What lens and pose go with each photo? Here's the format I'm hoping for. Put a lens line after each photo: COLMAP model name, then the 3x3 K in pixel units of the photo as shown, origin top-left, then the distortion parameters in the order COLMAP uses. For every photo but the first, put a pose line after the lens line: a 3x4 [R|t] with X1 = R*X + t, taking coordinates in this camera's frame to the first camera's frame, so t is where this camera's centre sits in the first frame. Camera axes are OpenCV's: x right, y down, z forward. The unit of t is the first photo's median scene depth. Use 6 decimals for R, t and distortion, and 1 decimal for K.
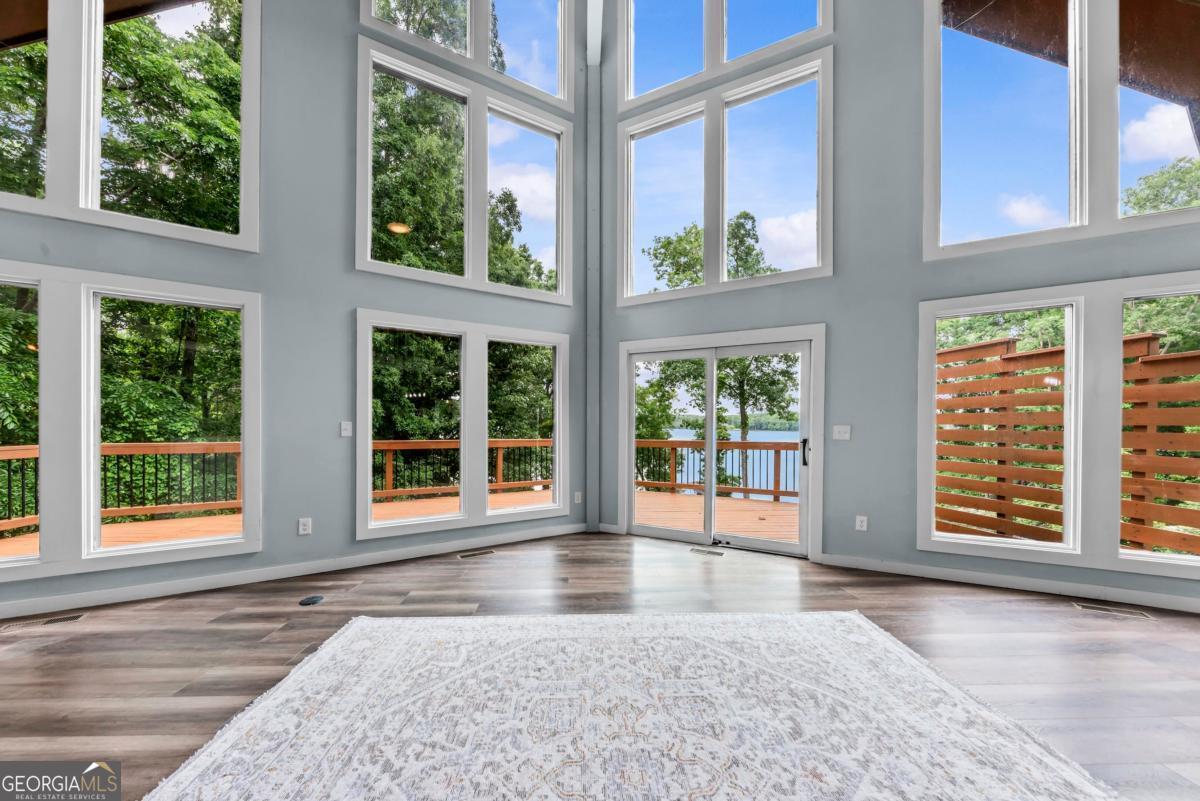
lens RADIAL K [[421.1, 0, 594.3], [0, 421.1, 425.0], [0, 0, 1]] dist [0.001287, 0.000000]
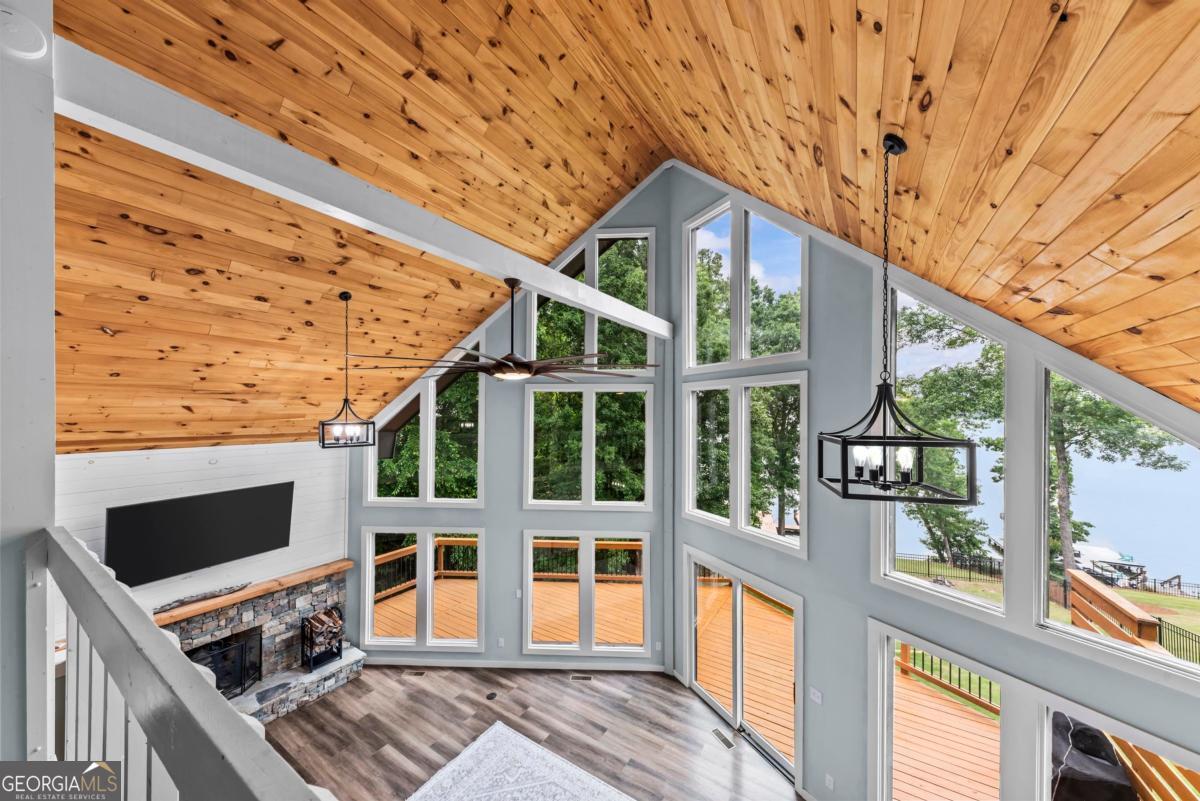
lens RADIAL K [[401.1, 0, 603.9], [0, 401.1, 409.0], [0, 0, 1]] dist [0.001646, -0.000152]
pose [[0.831409, -0.006898, -0.555617, 0.707988], [-0.001734, 0.999886, -0.015007, -0.758630], [0.555658, 0.013440, 0.831303, -0.291404]]
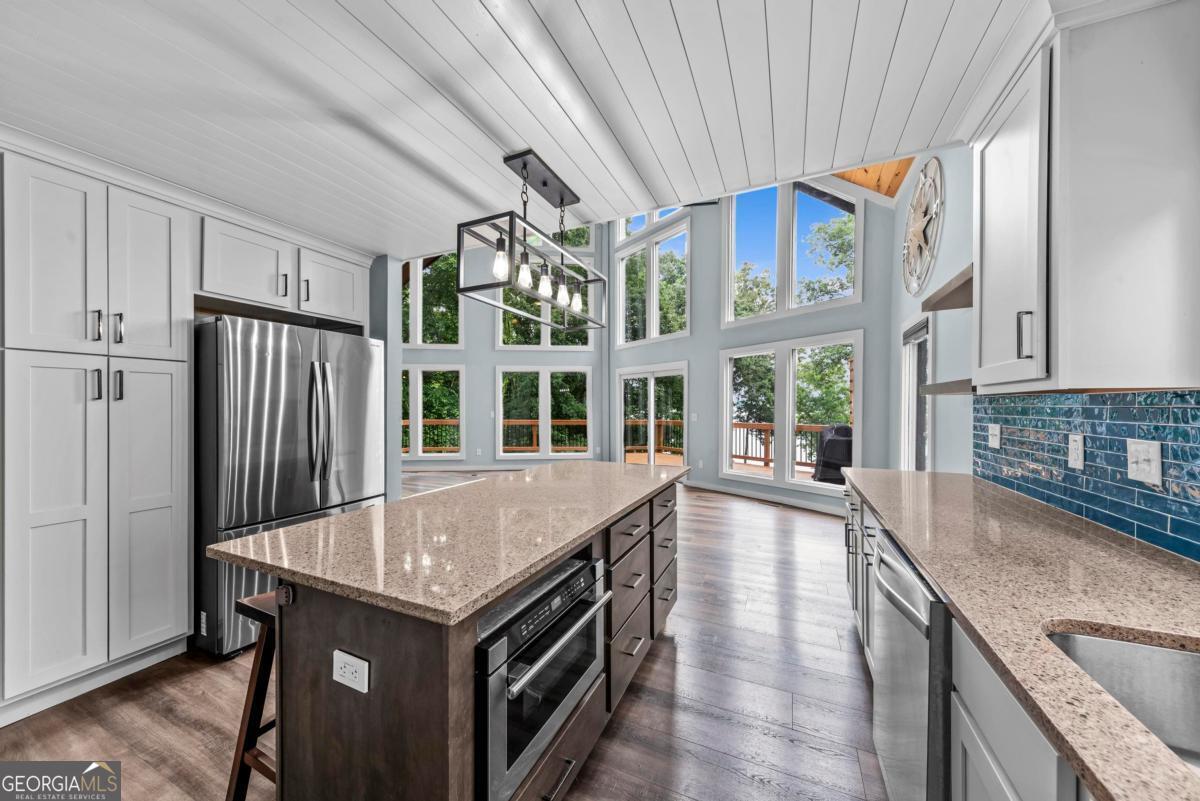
lens RADIAL K [[408.8, 0, 603.1], [0, 408.8, 406.8], [0, 0, 1]] dist [0.000916, 0.000007]
pose [[0.898221, -0.005729, -0.439507, 1.007375], [0.004792, 0.999983, -0.003243, -0.024154], [0.439518, 0.000807, 0.898233, -0.838359]]
